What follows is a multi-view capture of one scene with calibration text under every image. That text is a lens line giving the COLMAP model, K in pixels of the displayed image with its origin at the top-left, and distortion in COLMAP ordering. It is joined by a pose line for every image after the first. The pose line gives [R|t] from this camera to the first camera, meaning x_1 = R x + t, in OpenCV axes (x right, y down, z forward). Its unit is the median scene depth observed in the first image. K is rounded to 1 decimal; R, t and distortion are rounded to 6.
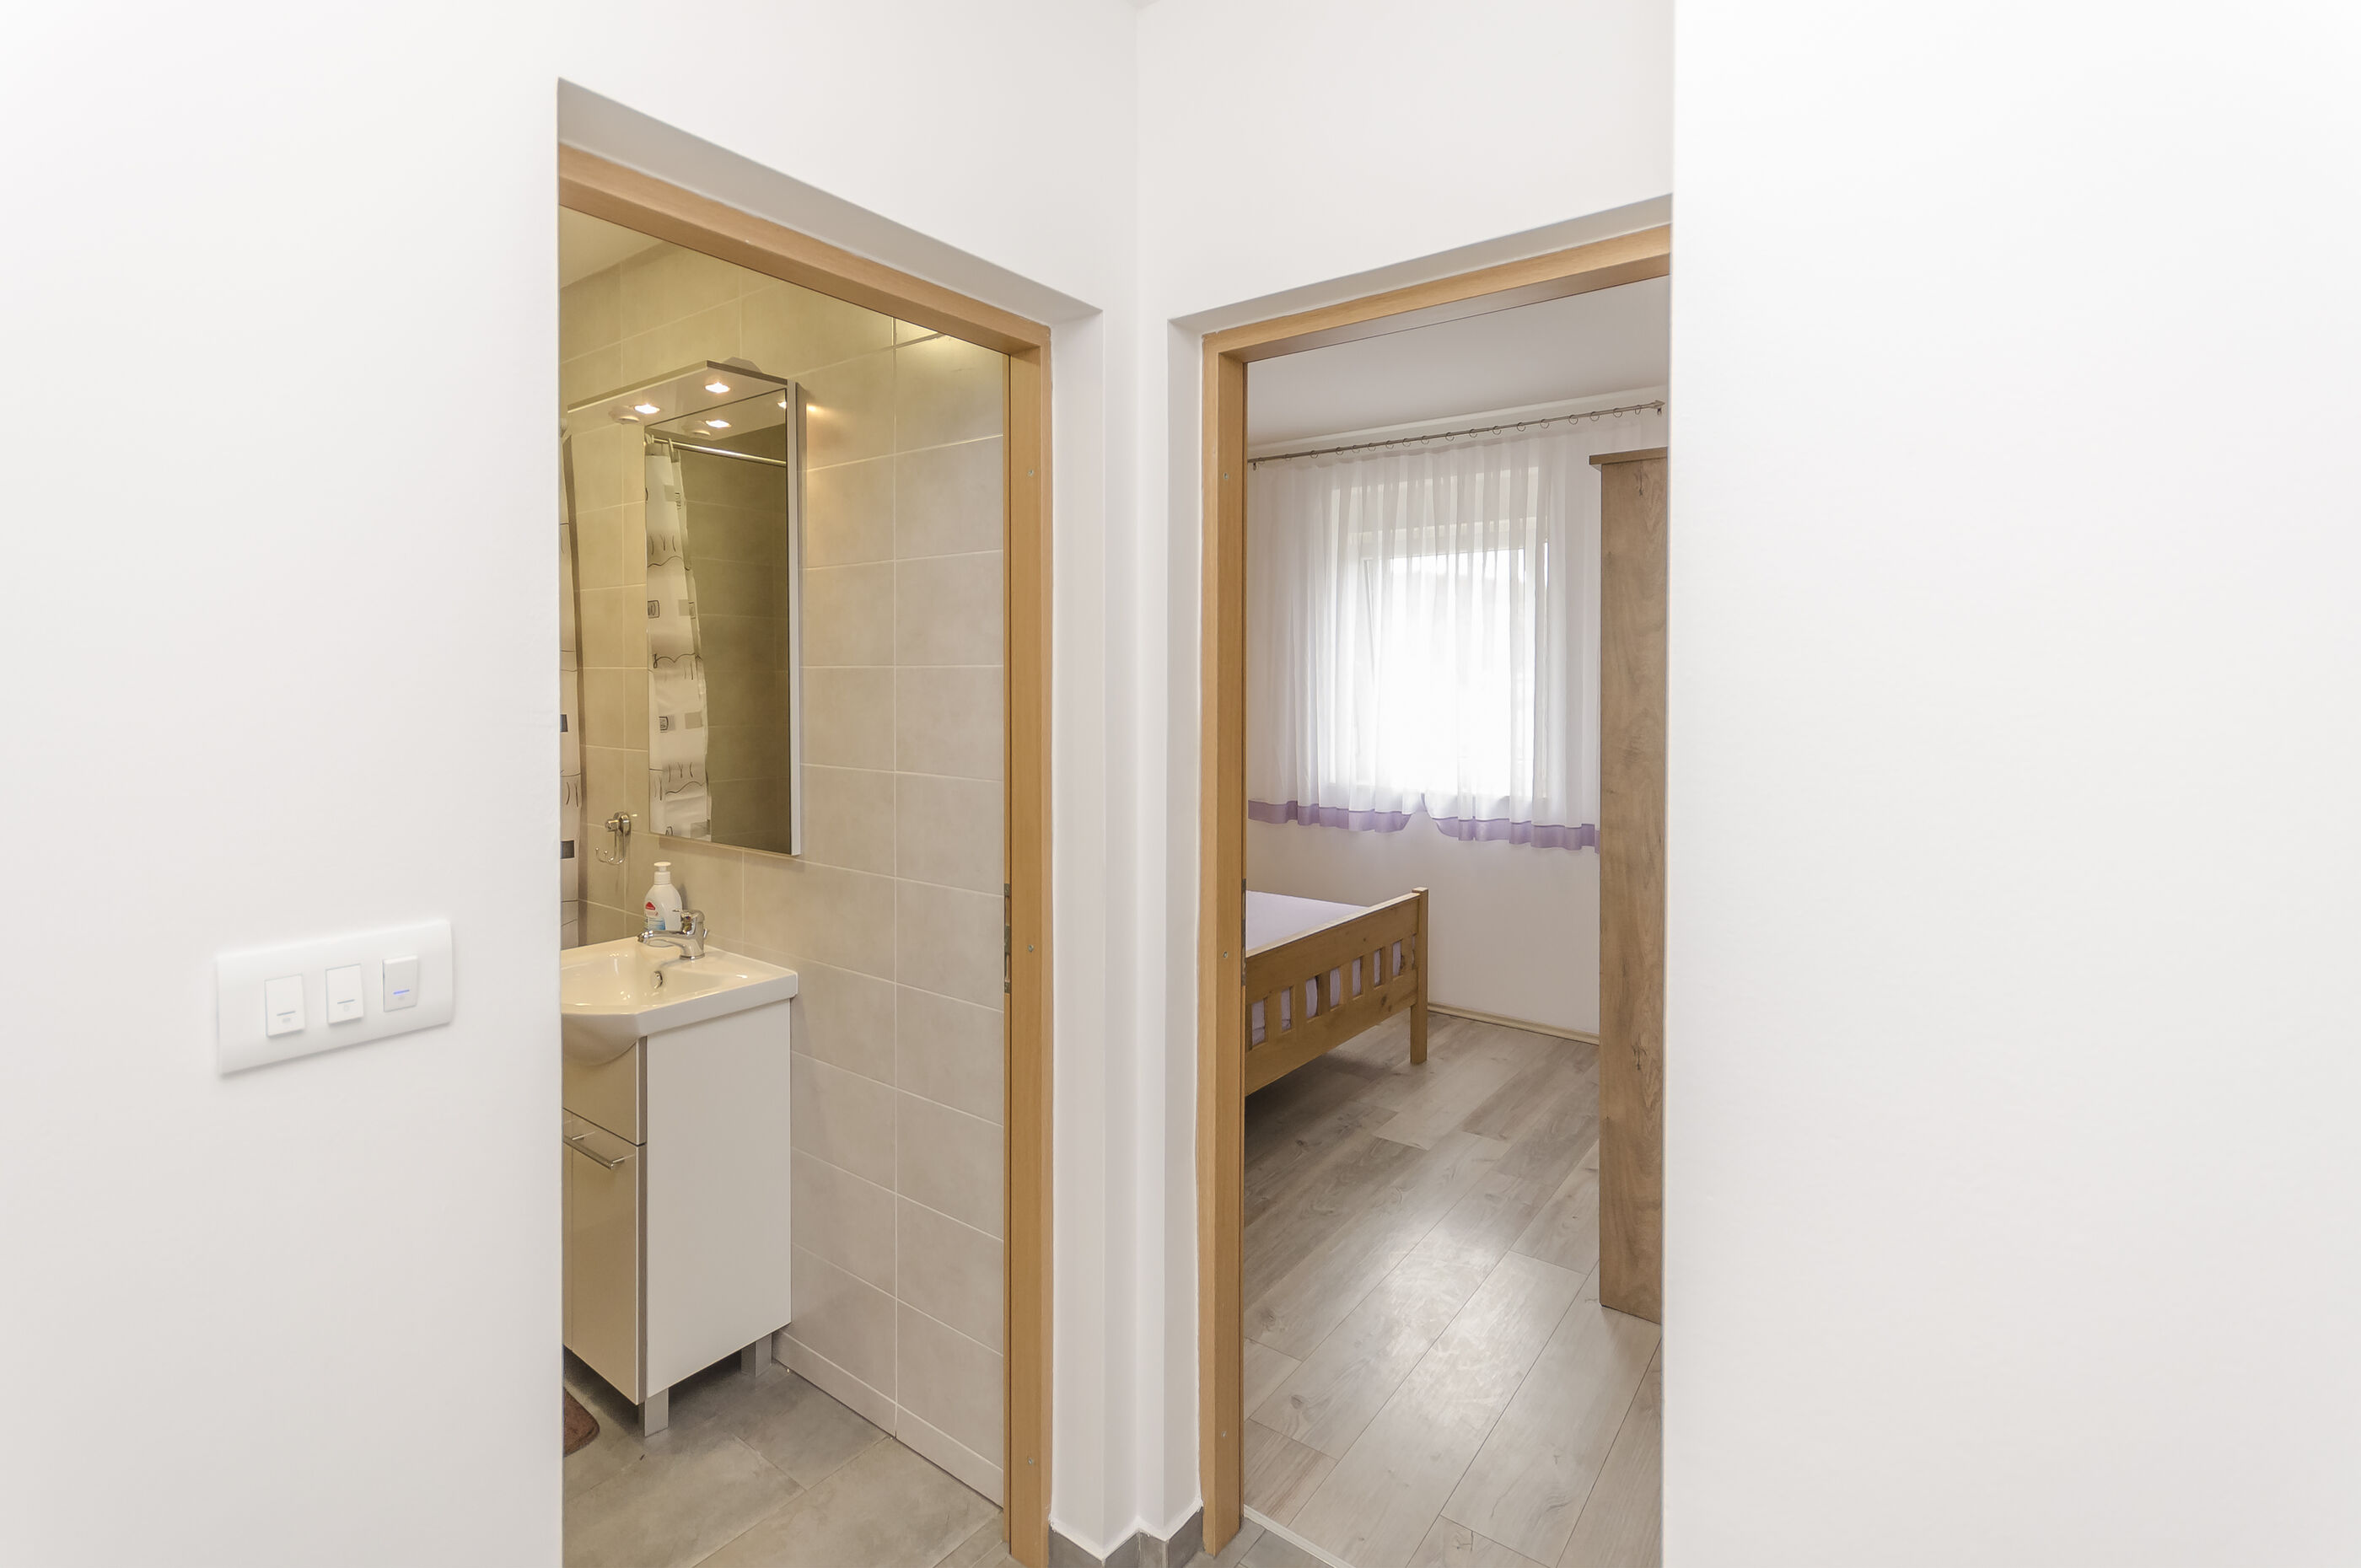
lens RADIAL K [[1056.2, 0, 1180.5], [0, 1056.2, 784.0], [0, 0, 1]] dist [-0.000555, -0.000053]
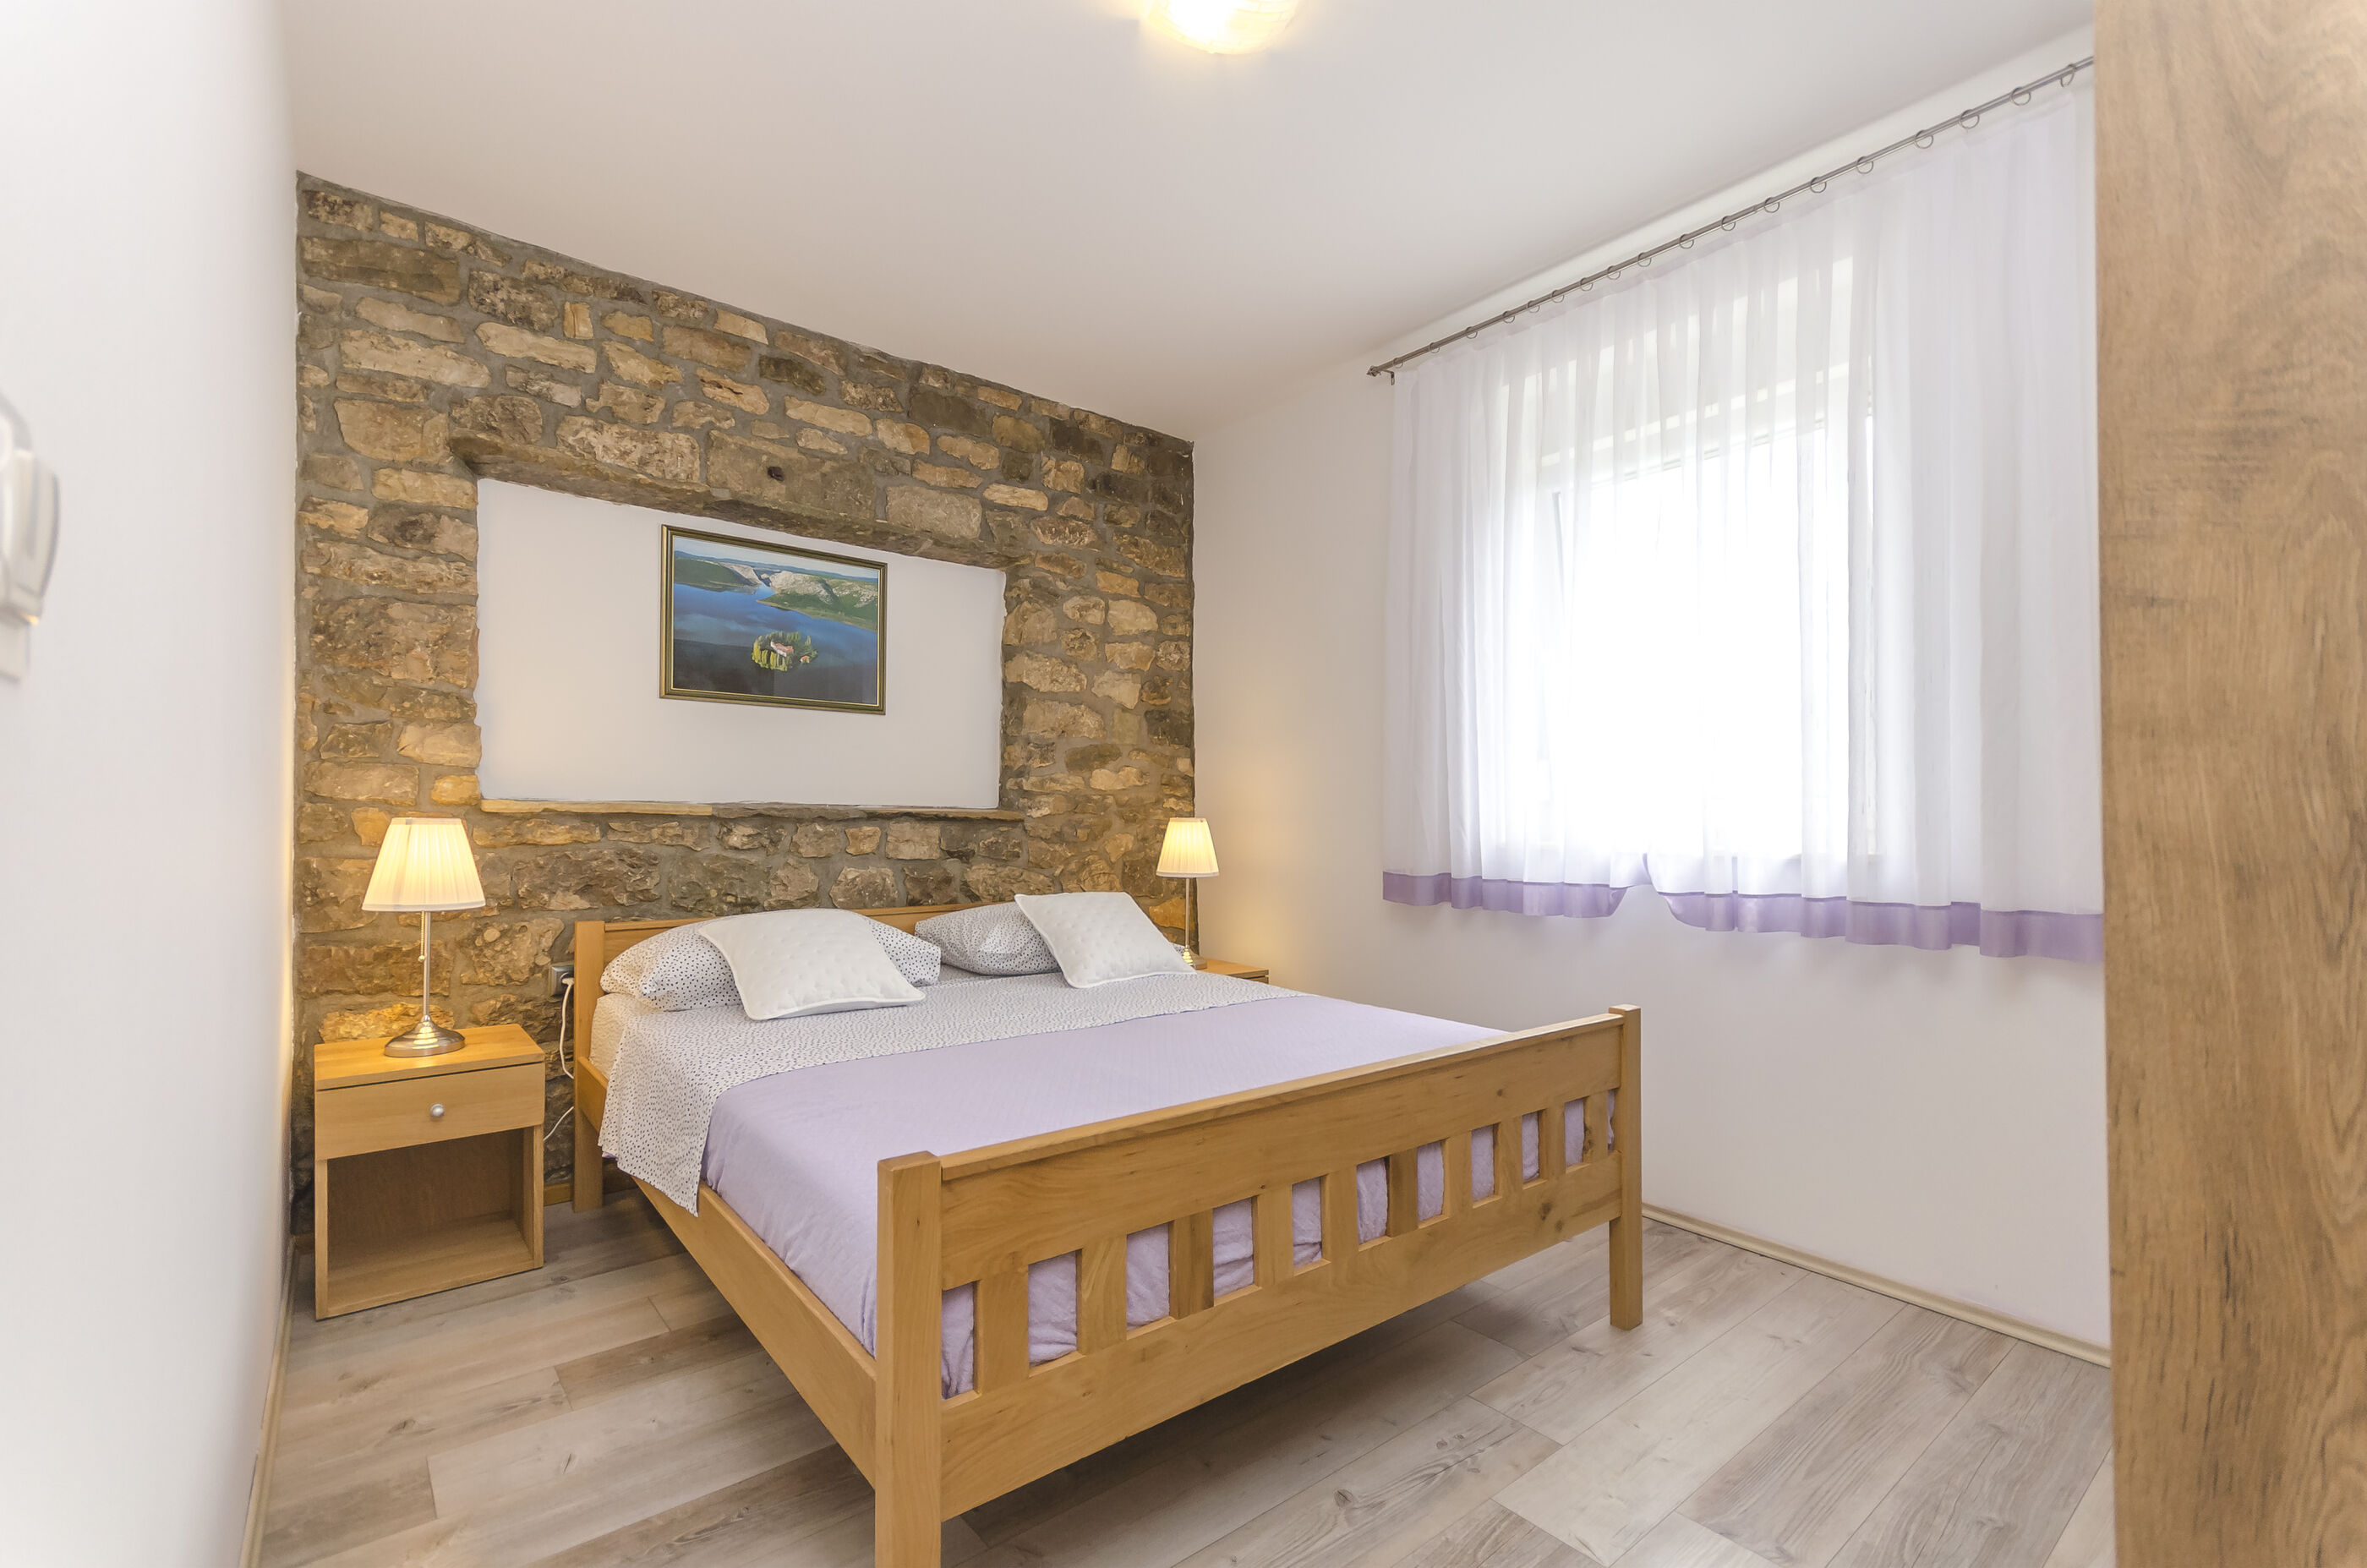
lens RADIAL K [[1040.1, 0, 1223.3], [0, 1040.1, 840.6], [0, 0, 1]] dist [0.011230, 0.000250]
pose [[0.975334, 0.010403, -0.220489, 0.138524], [-0.026785, 0.997085, -0.071440, 0.055717], [0.219103, 0.075583, 0.972770, 0.406075]]
